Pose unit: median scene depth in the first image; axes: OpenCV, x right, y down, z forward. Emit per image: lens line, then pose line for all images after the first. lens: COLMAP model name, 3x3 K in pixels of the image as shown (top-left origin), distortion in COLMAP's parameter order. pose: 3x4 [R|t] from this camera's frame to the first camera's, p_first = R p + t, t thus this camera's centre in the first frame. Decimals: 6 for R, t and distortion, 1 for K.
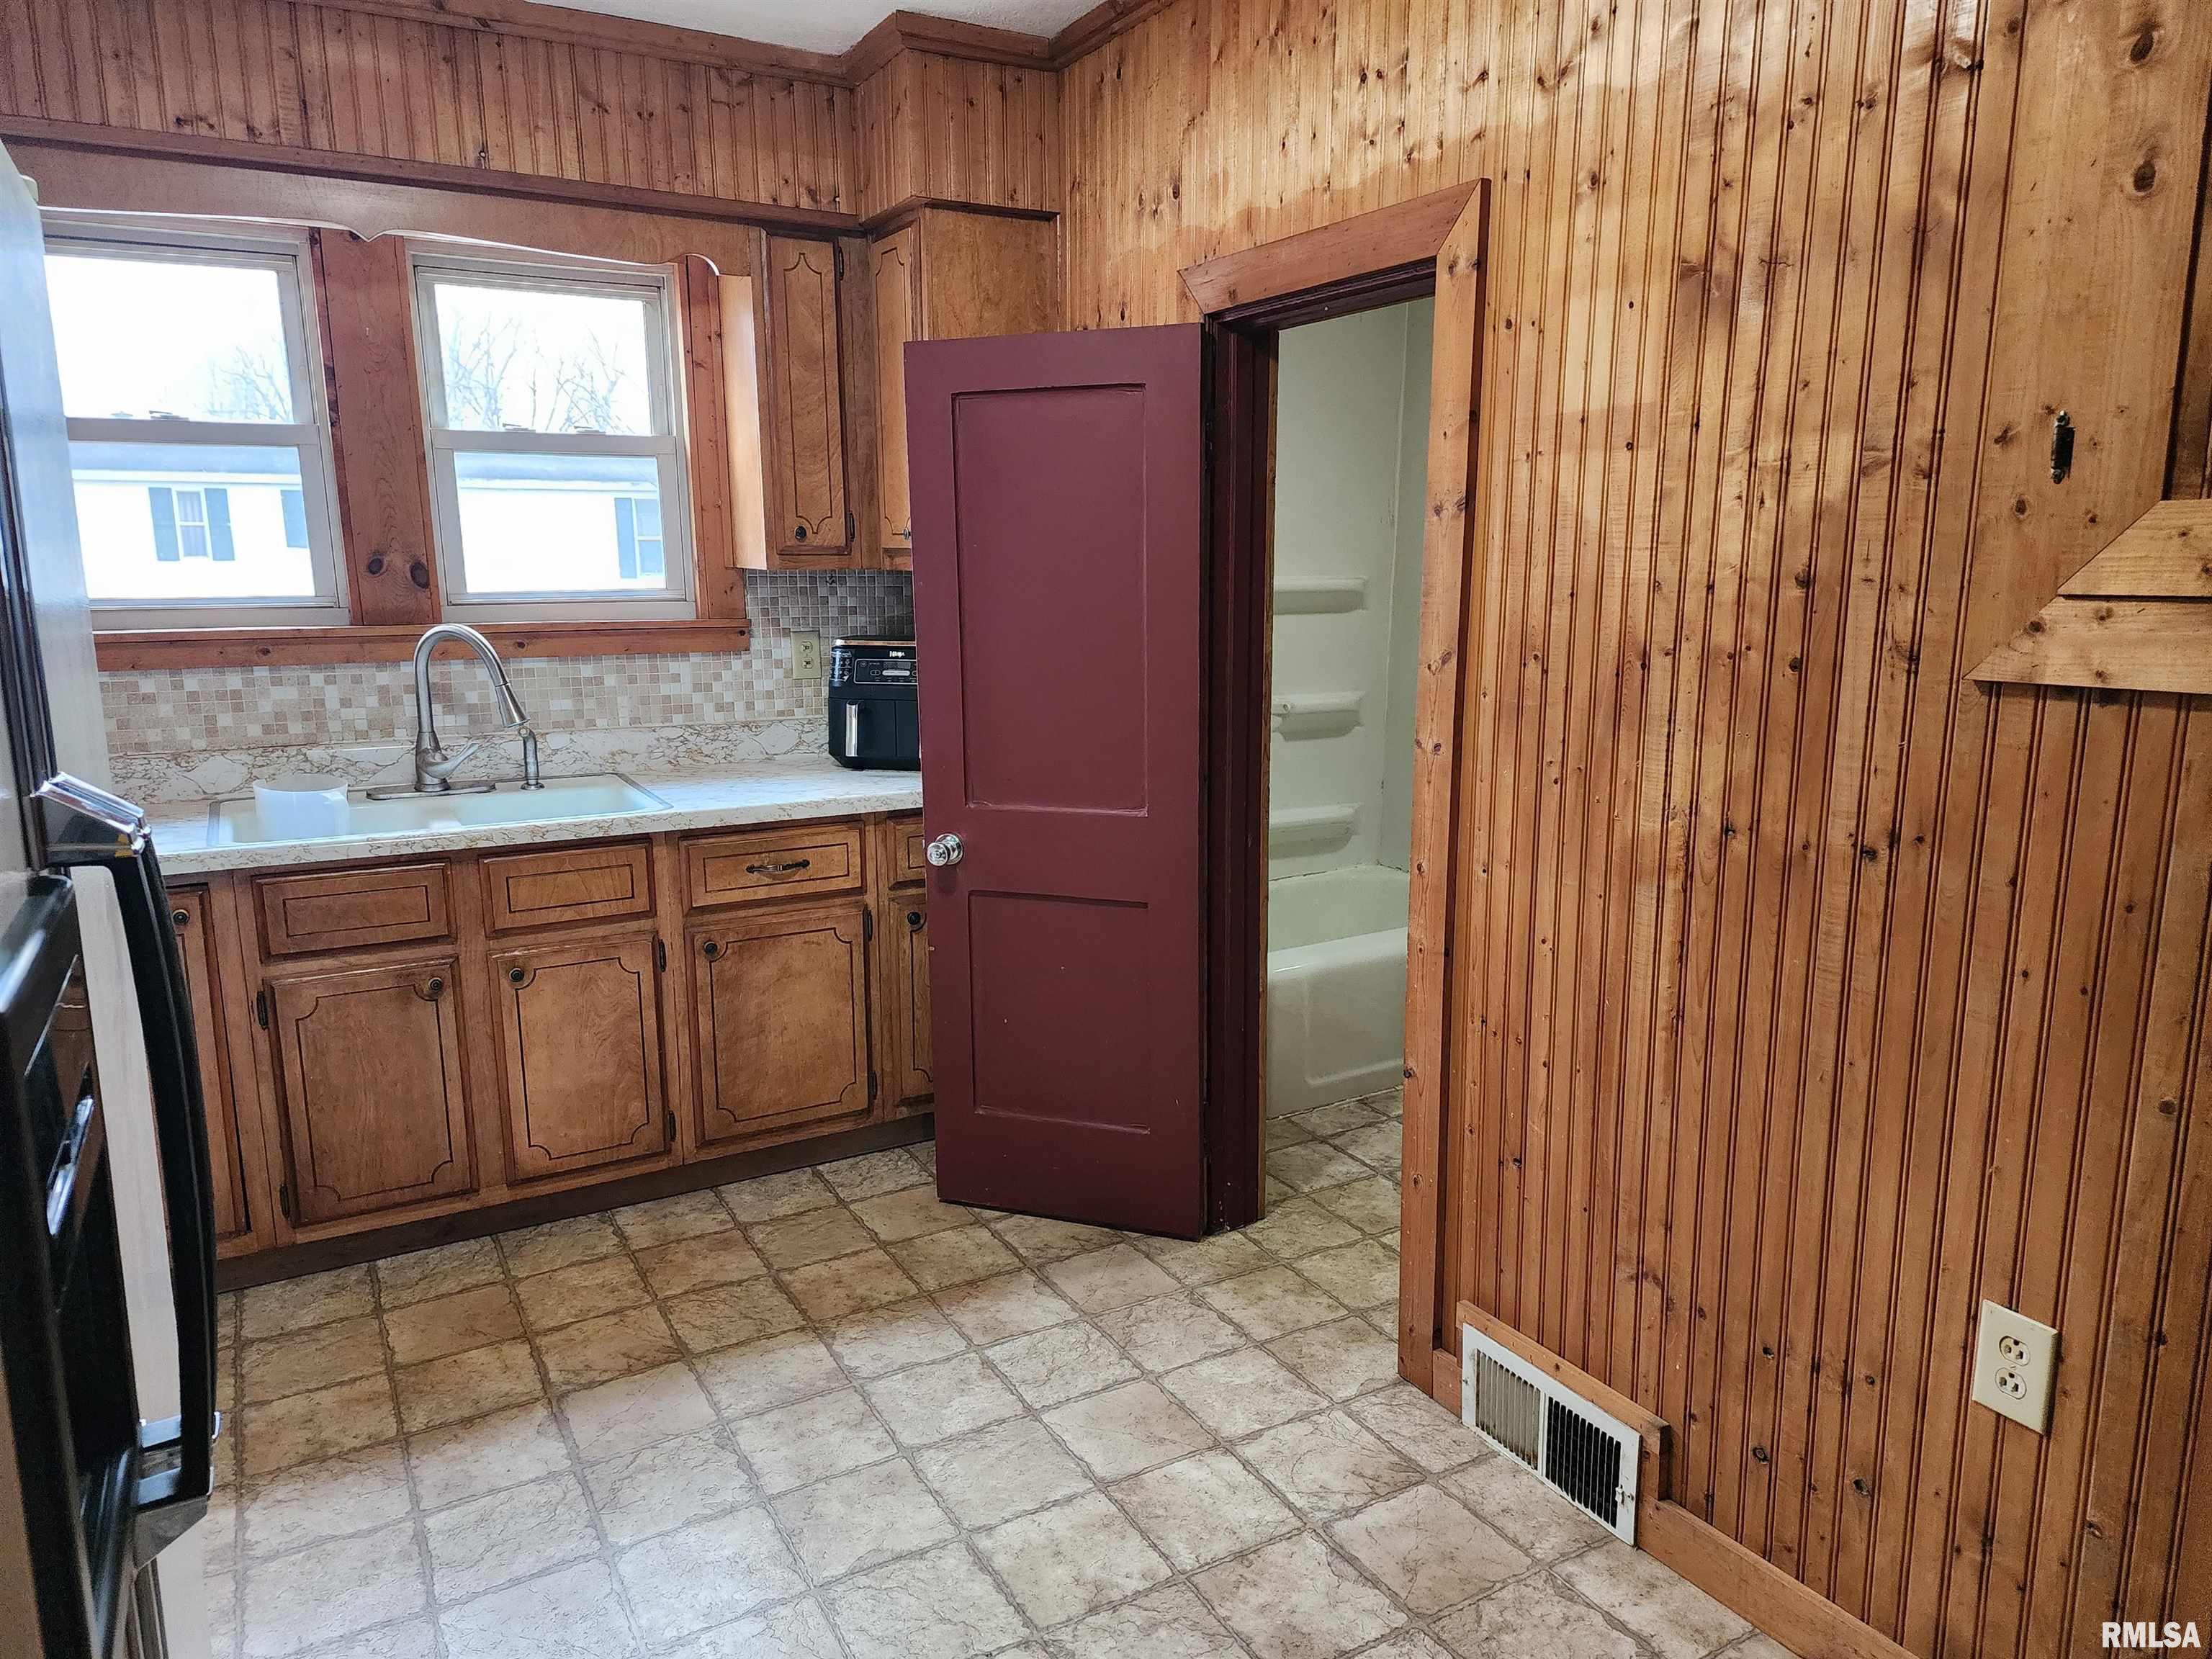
lens RADIAL K [[1467.8, 0, 1112.9], [0, 1467.8, 828.4], [0, 0, 1]] dist [0.004955, 0.001663]
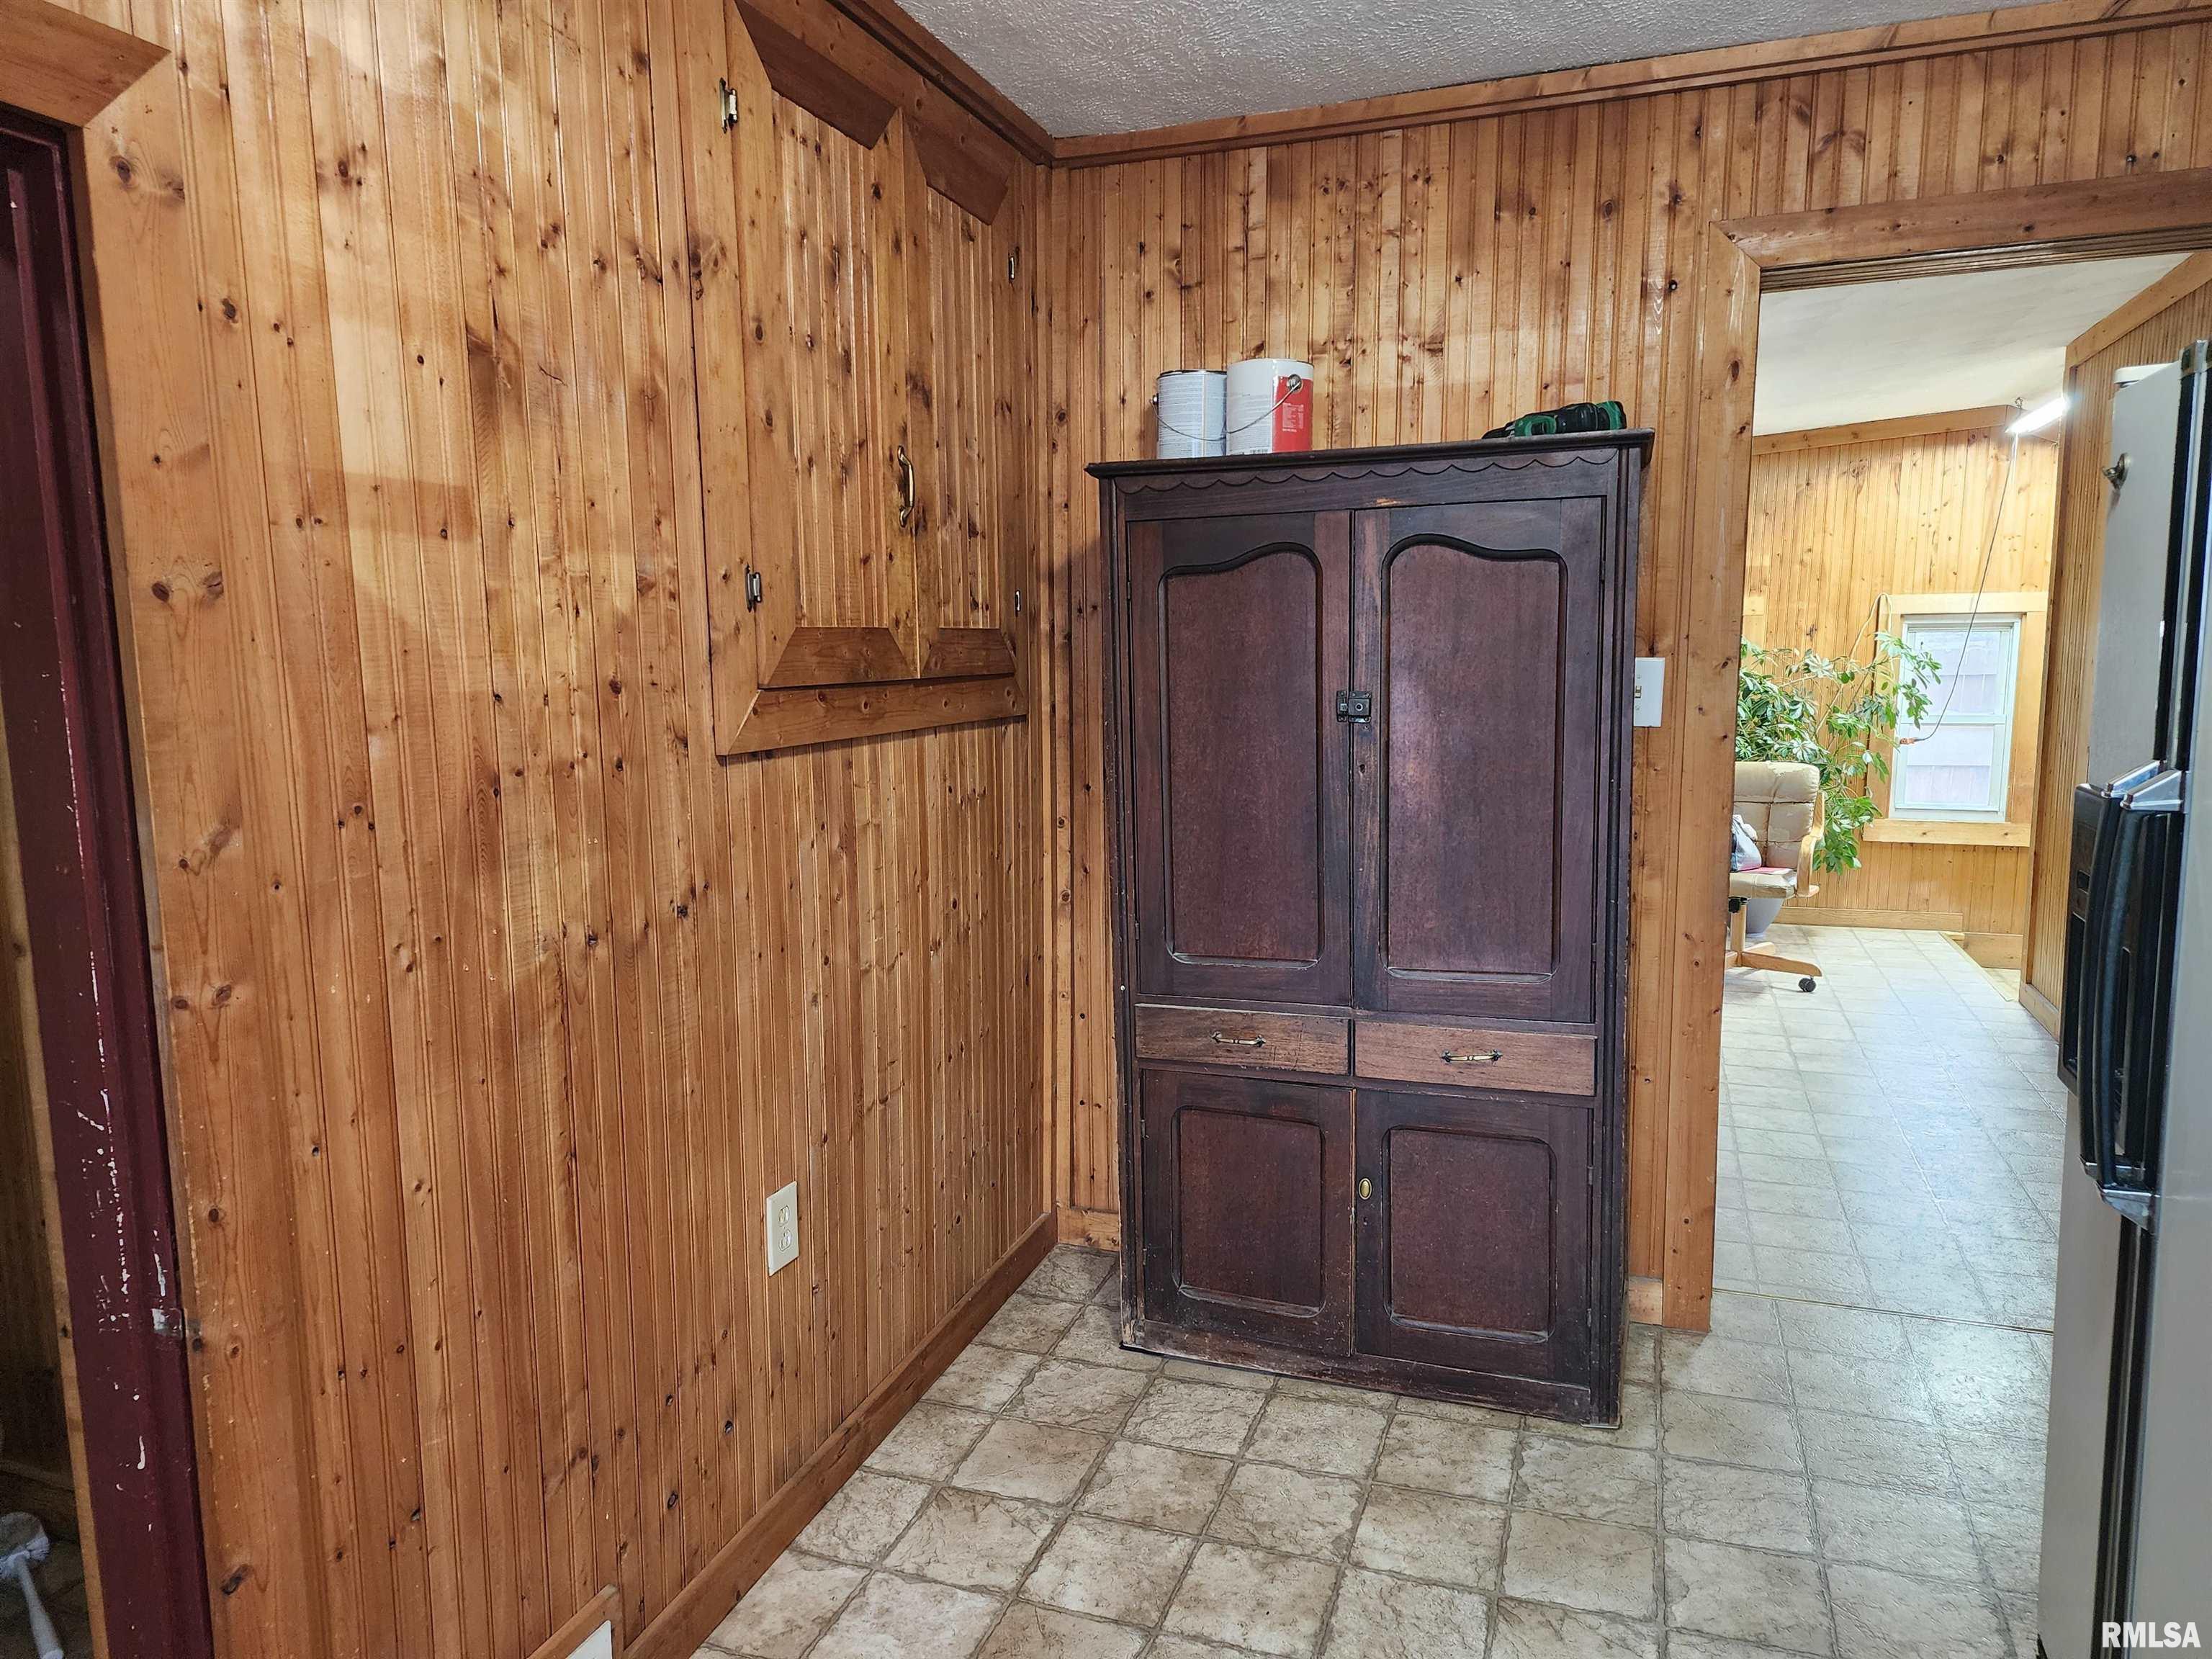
lens RADIAL K [[1467.8, 0, 1111.3], [0, 1467.8, 837.6], [0, 0, 1]] dist [0.004955, 0.001663]
pose [[-0.657746, -0.099915, 0.746583, -0.622010], [0.134428, 0.959680, 0.246866, -0.268793], [-0.741147, 0.262737, -0.617795, 1.422532]]
